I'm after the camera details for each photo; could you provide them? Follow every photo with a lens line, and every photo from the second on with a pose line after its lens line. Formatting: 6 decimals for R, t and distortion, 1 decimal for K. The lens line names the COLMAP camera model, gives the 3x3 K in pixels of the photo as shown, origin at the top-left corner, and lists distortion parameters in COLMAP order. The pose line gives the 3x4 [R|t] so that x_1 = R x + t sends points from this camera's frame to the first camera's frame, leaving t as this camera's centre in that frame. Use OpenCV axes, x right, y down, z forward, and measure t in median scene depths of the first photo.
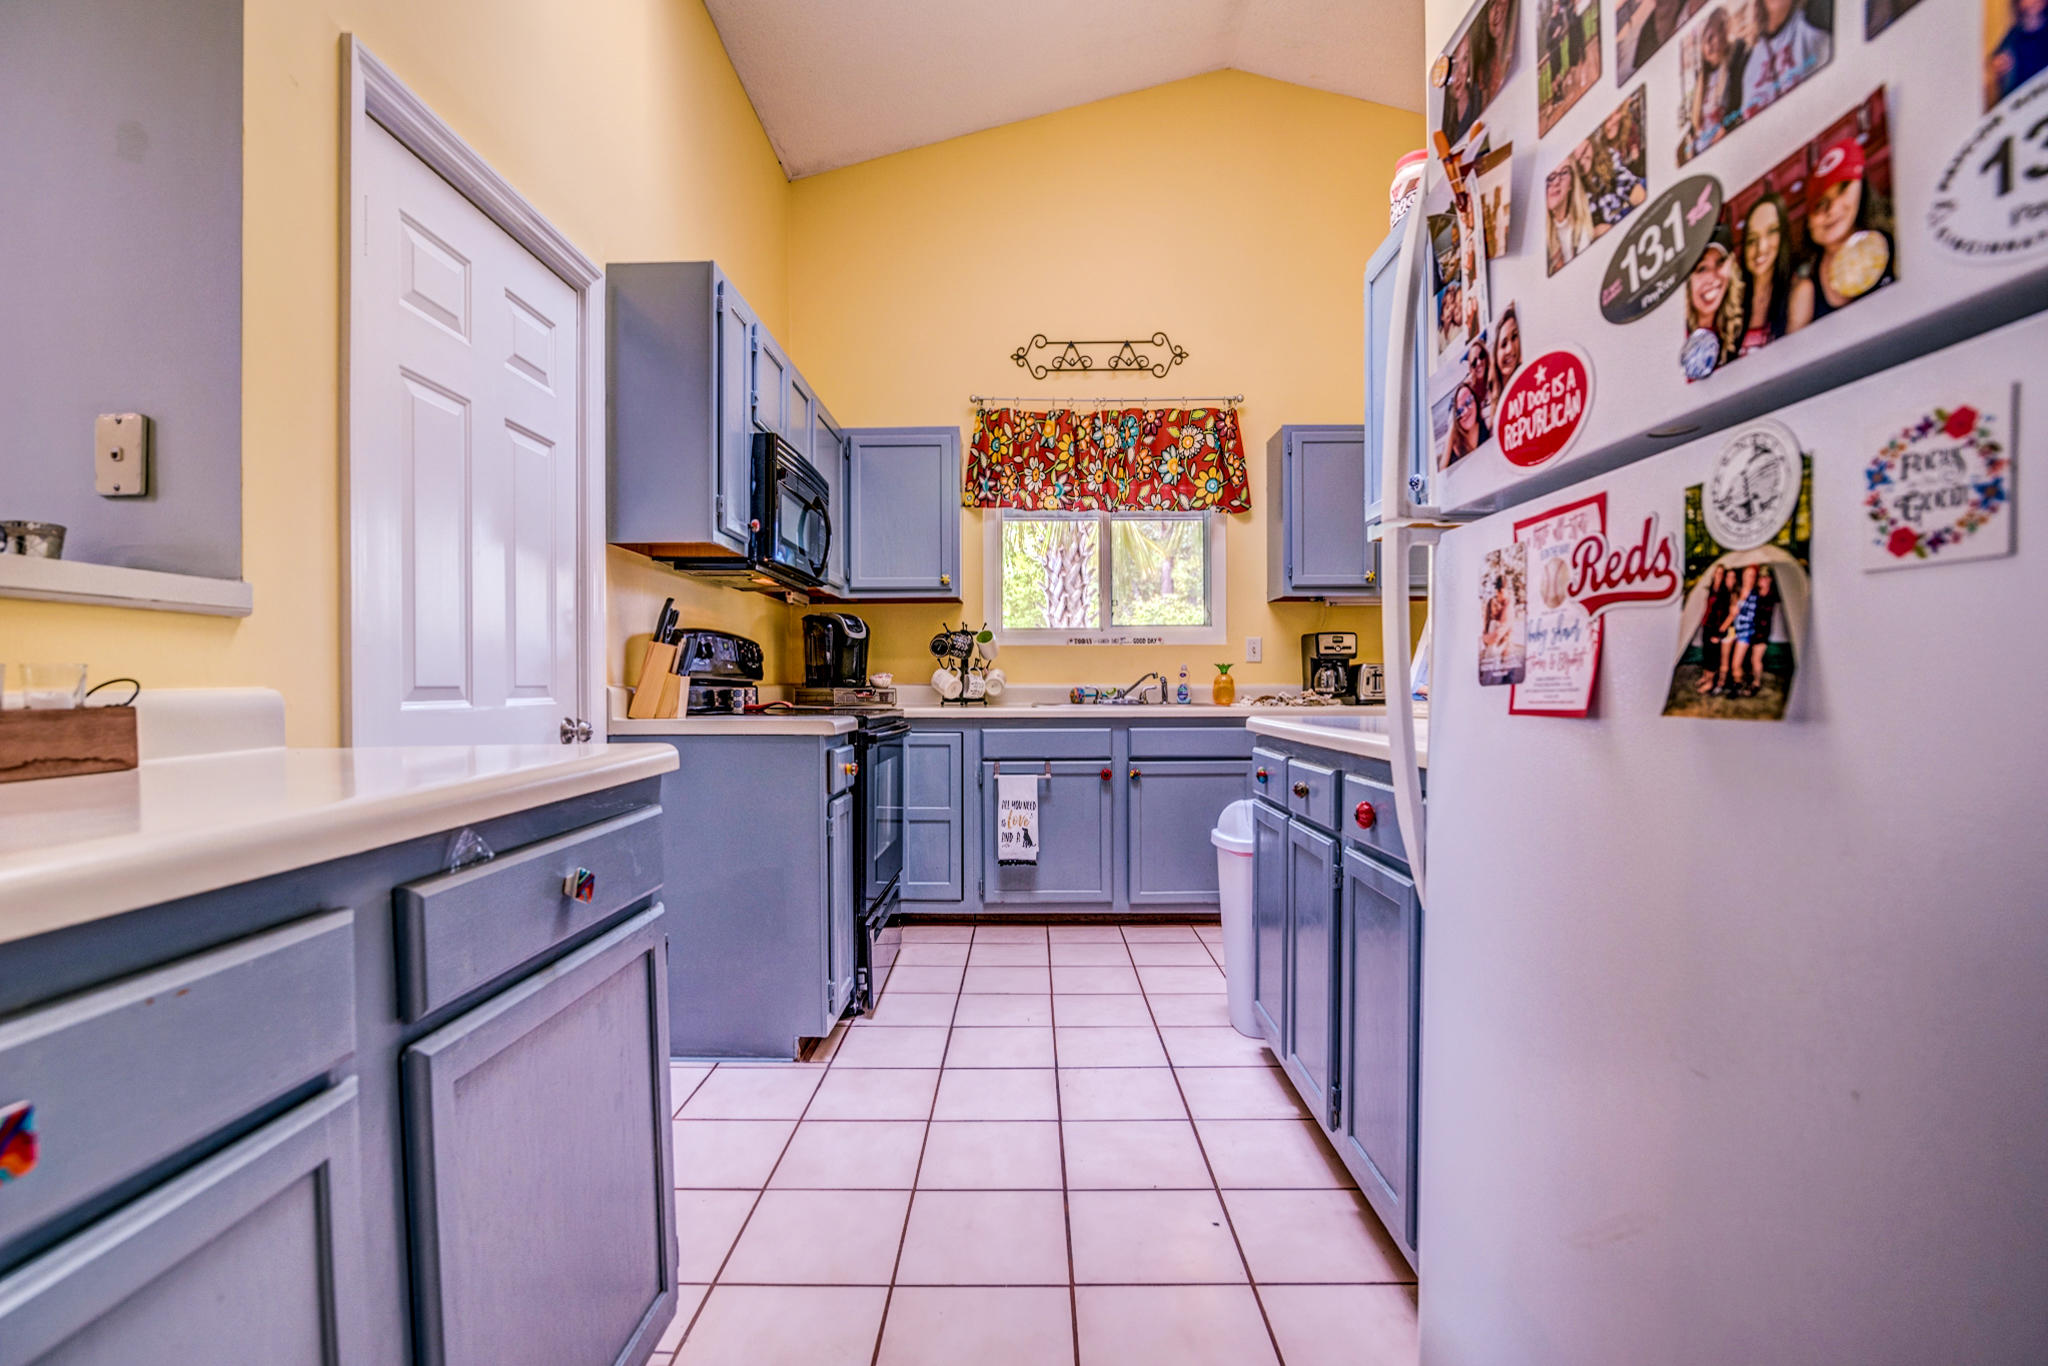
lens RADIAL K [[940.4, 0, 1026.2], [0, 940.4, 684.6], [0, 0, 1]] dist [-0.018163, 0.000424]
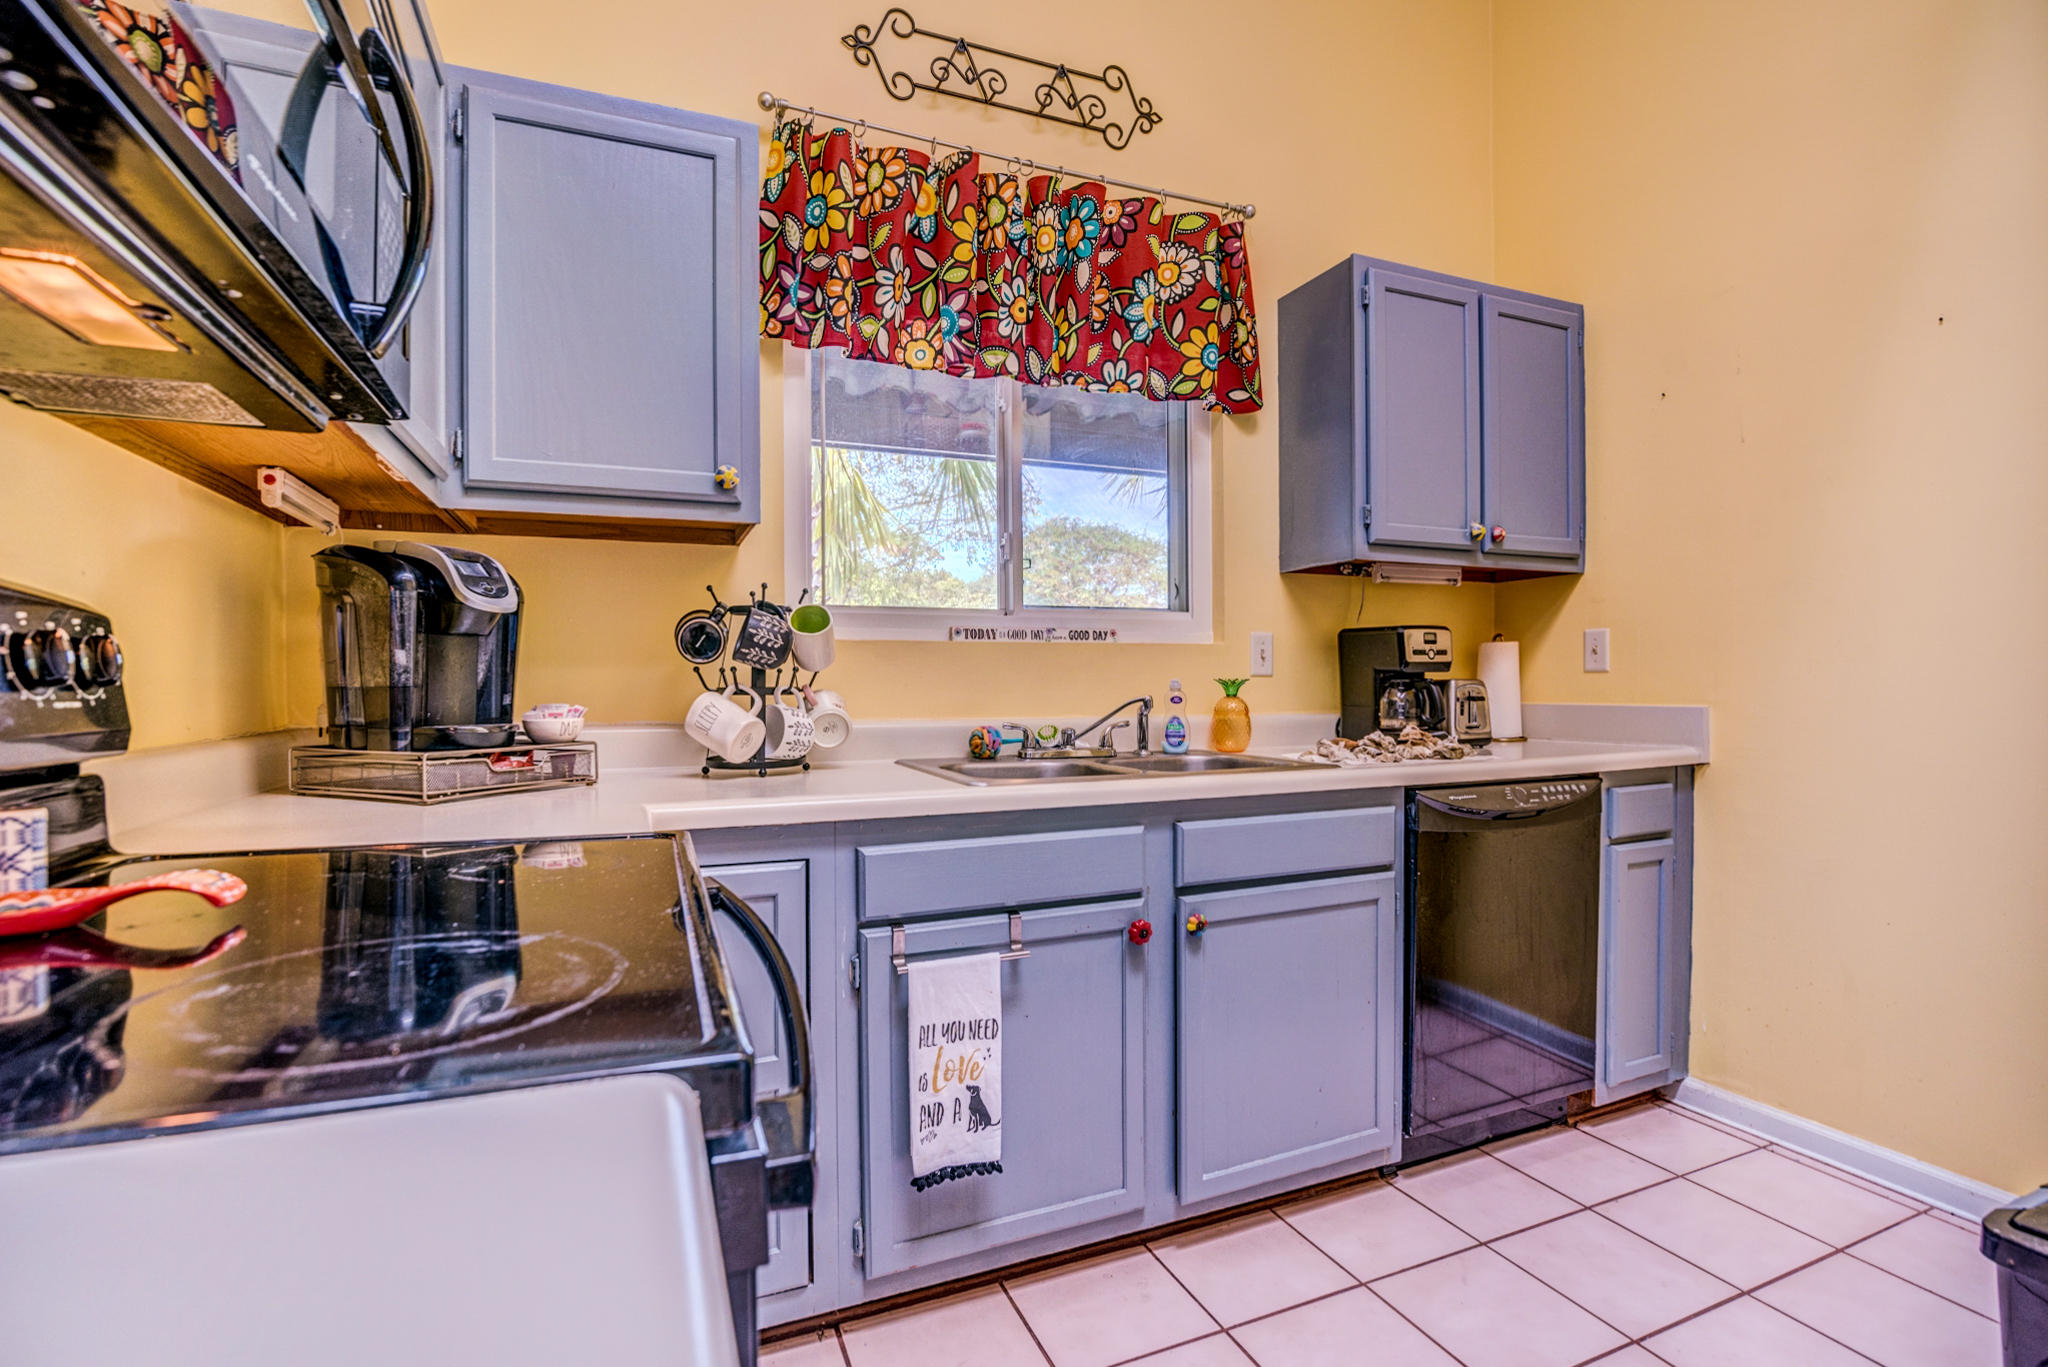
lens RADIAL K [[940.4, 0, 1020.2], [0, 940.4, 688.5], [0, 0, 1]] dist [-0.018163, 0.000424]
pose [[0.920828, -0.003292, 0.389954, -0.122112], [0.002957, 0.999995, 0.001460, -0.017625], [-0.389957, -0.000191, 0.920833, 0.536133]]
